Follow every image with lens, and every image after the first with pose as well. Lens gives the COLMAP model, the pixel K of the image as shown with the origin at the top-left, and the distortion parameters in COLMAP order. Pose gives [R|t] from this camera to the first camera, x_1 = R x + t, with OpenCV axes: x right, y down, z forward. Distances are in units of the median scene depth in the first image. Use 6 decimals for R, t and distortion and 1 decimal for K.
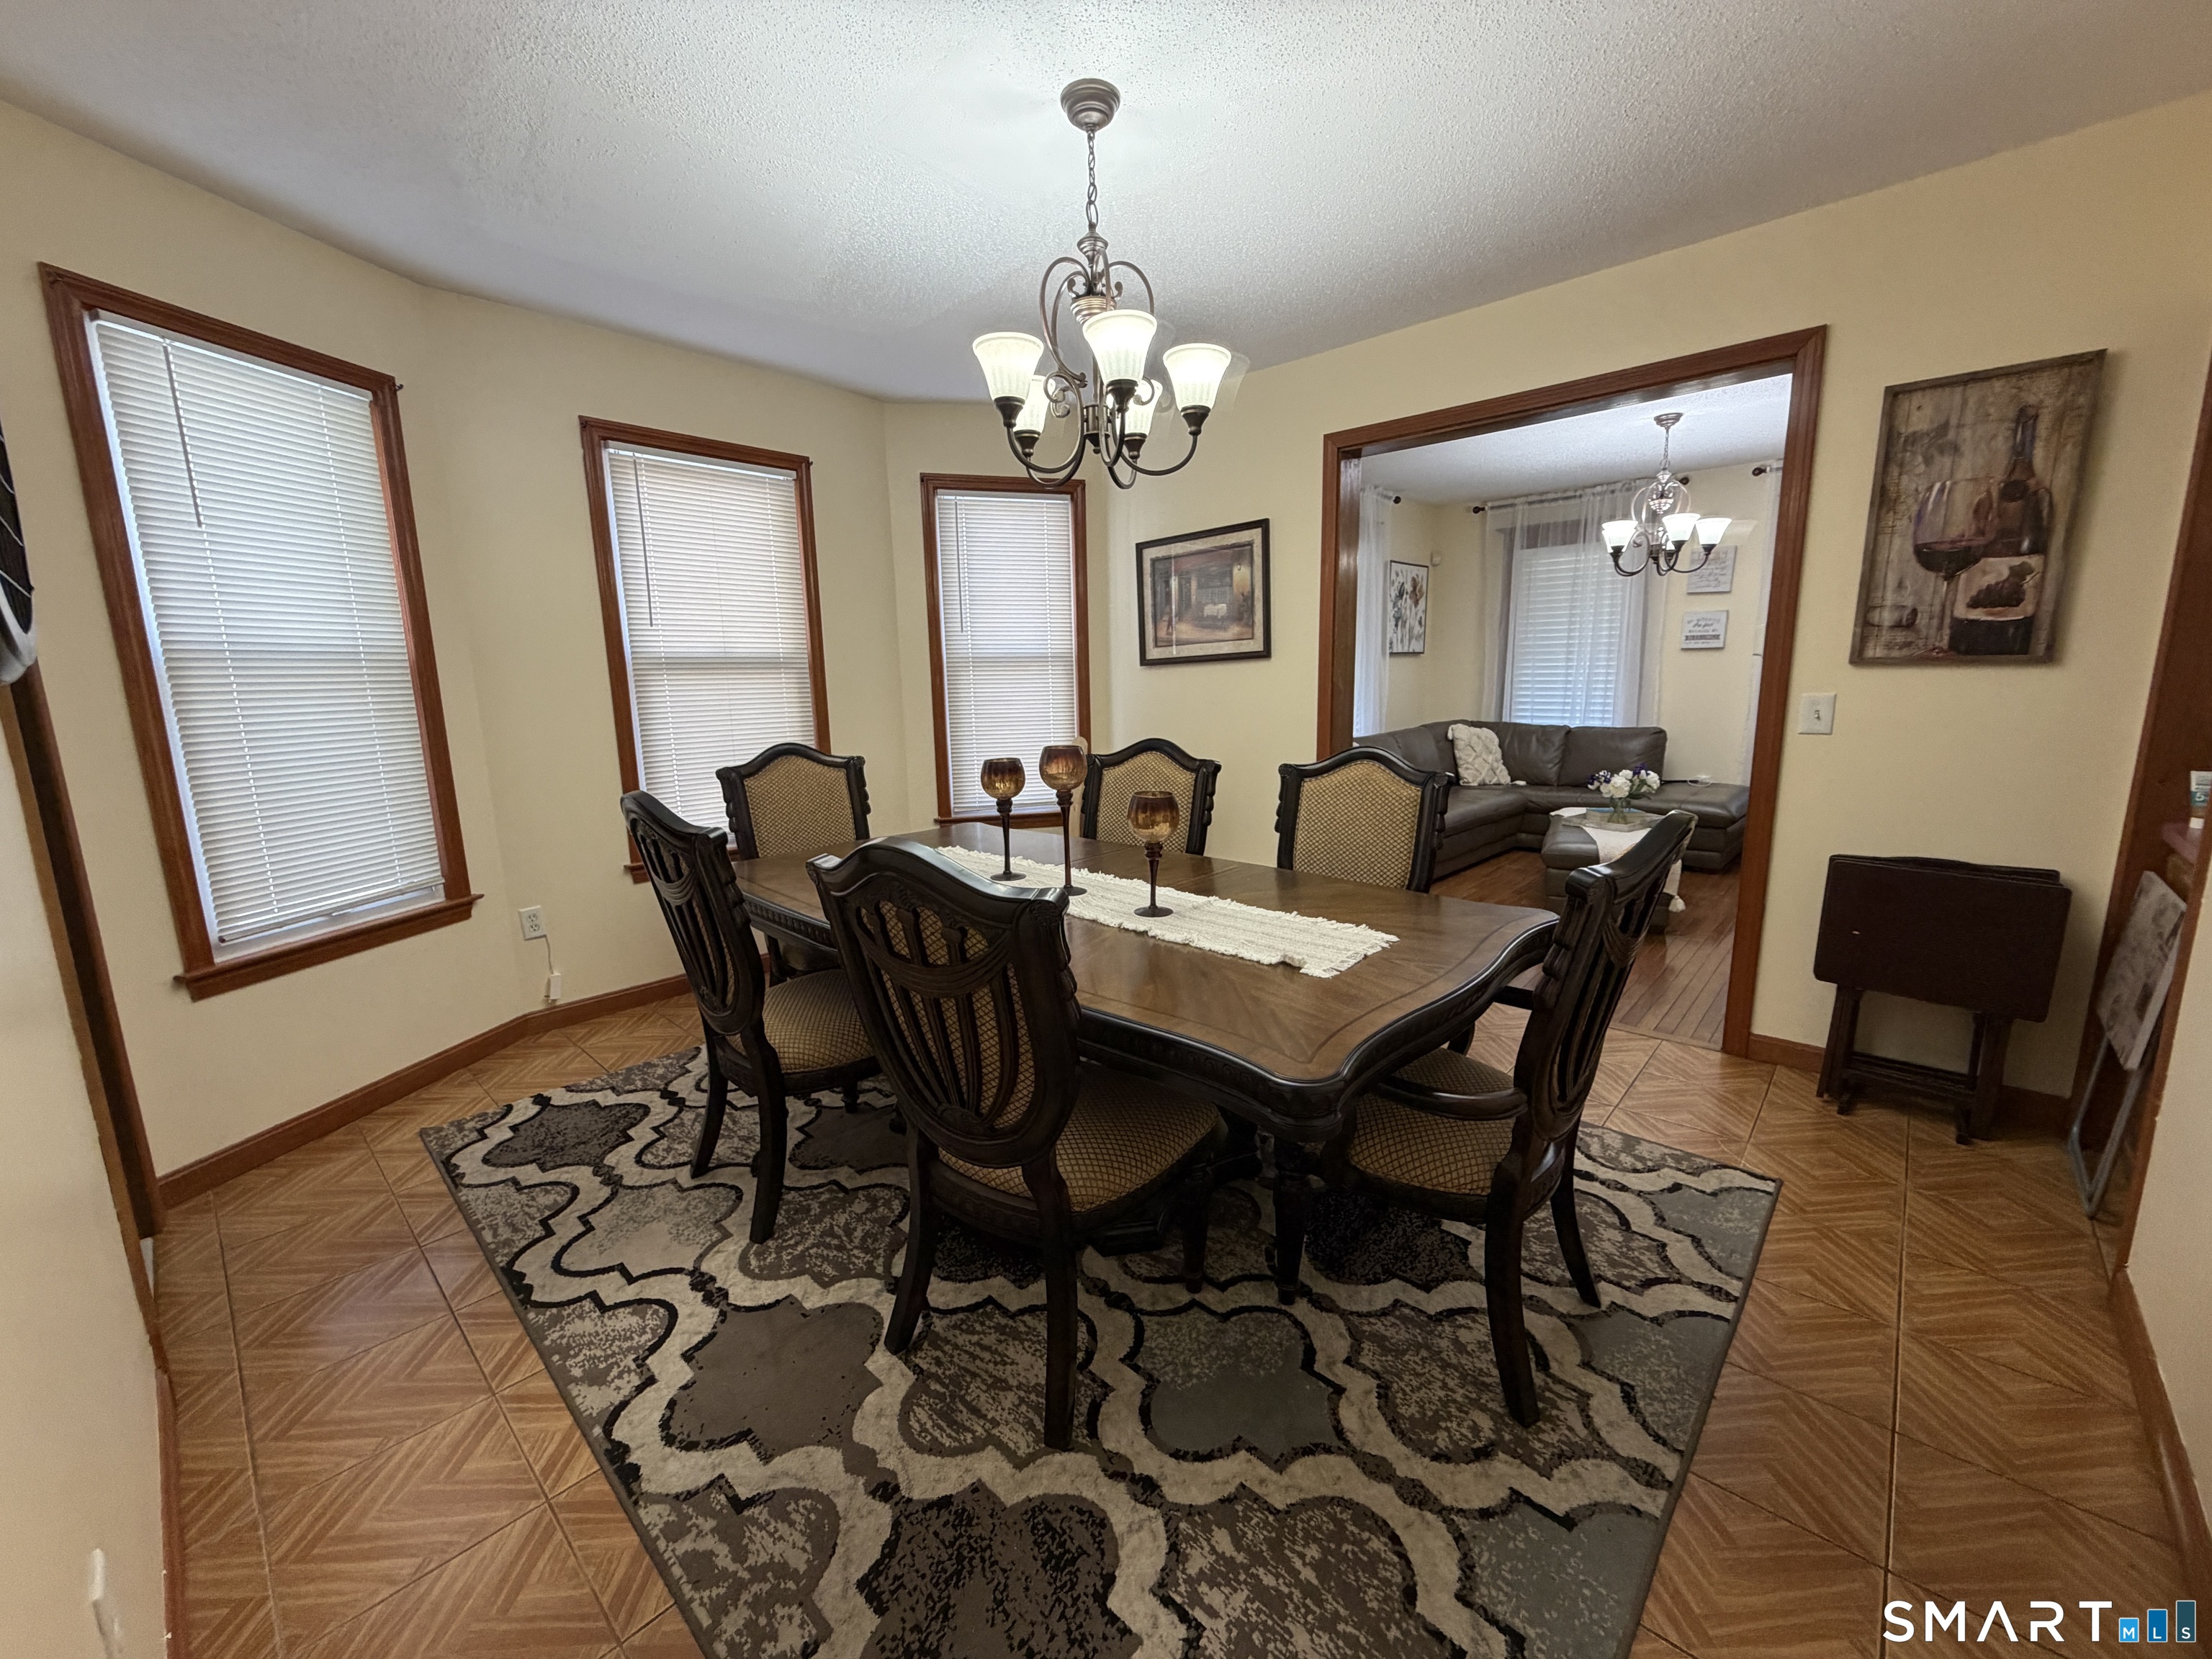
lens RADIAL K [[881.7, 0, 1101.0], [0, 881.7, 833.0], [0, 0, 1]] dist [0.000209, -0.000298]
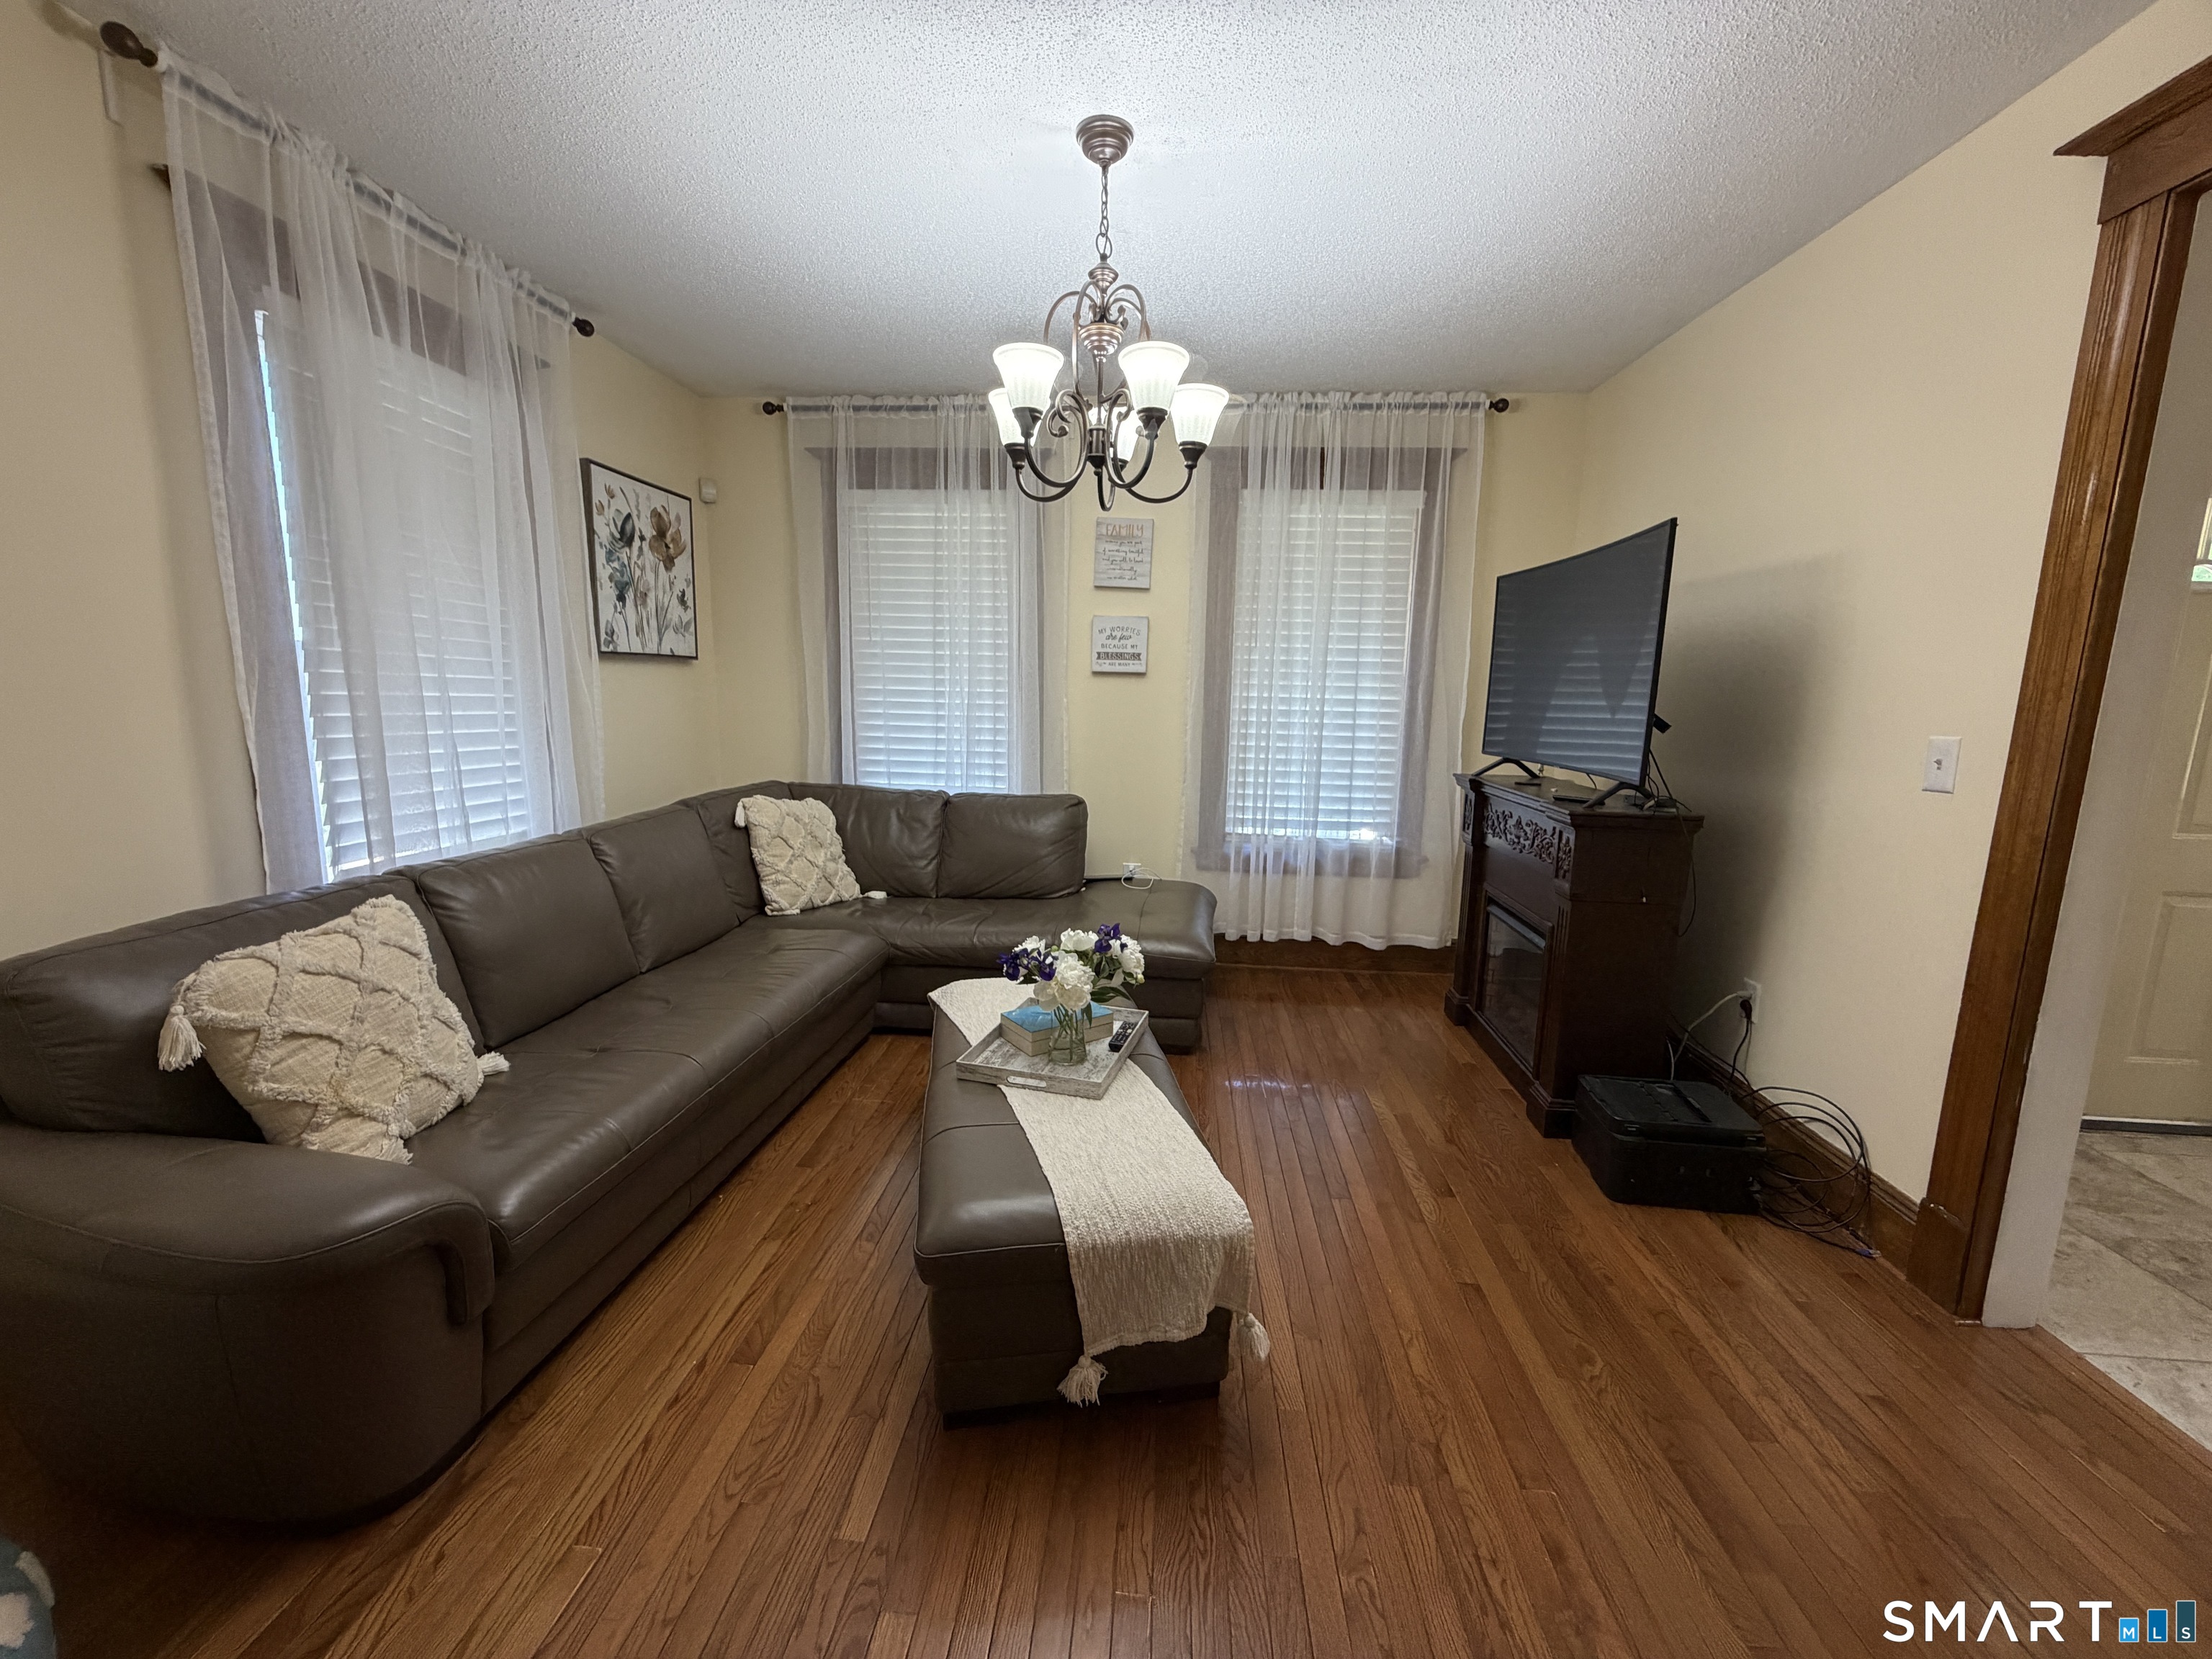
lens RADIAL K [[881.7, 0, 1101.0], [0, 881.7, 833.0], [0, 0, 1]] dist [0.000209, -0.000298]
pose [[0.786822, -0.061732, 0.614085, 0.244417], [0.073763, 0.997259, 0.005739, -0.089627], [-0.612757, 0.040781, 0.789219, 0.464469]]
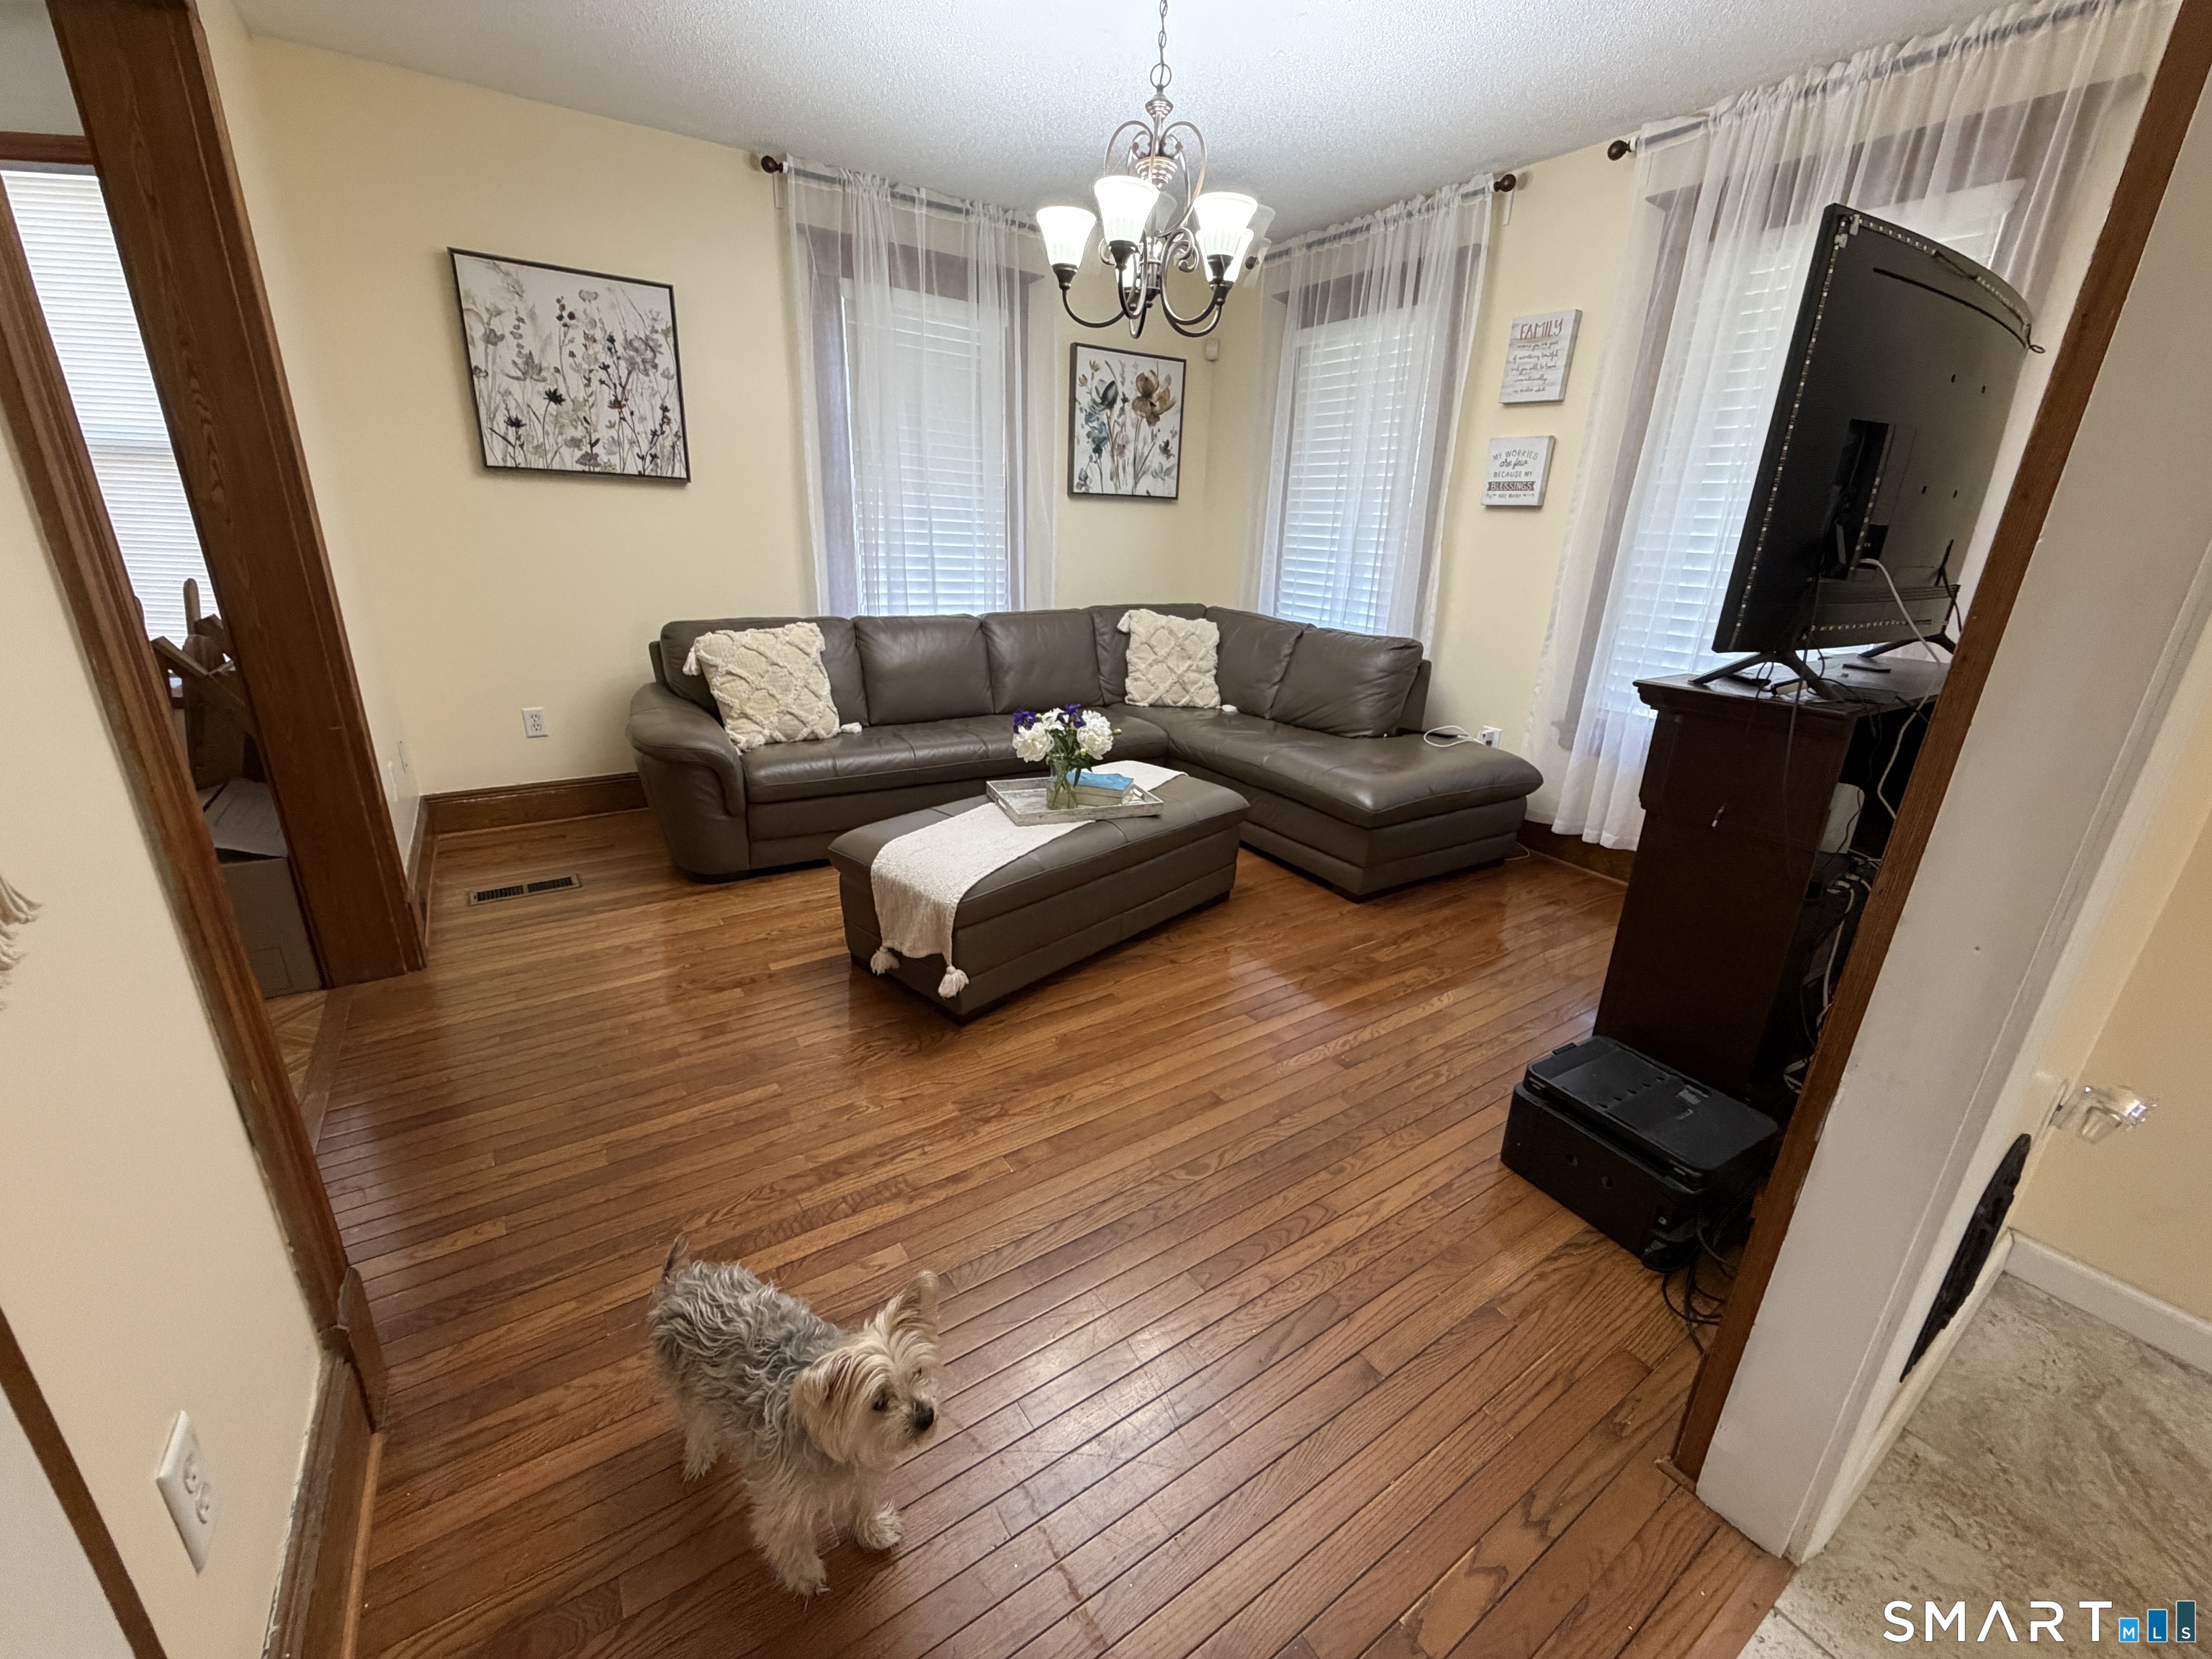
lens RADIAL K [[881.7, 0, 1101.0], [0, 881.7, 833.0], [0, 0, 1]] dist [0.000209, -0.000298]
pose [[0.970685, 0.128885, -0.202876, 0.531305], [-0.096092, 0.981778, 0.163949, -0.064331], [0.220309, -0.139648, 0.965382, 0.332315]]
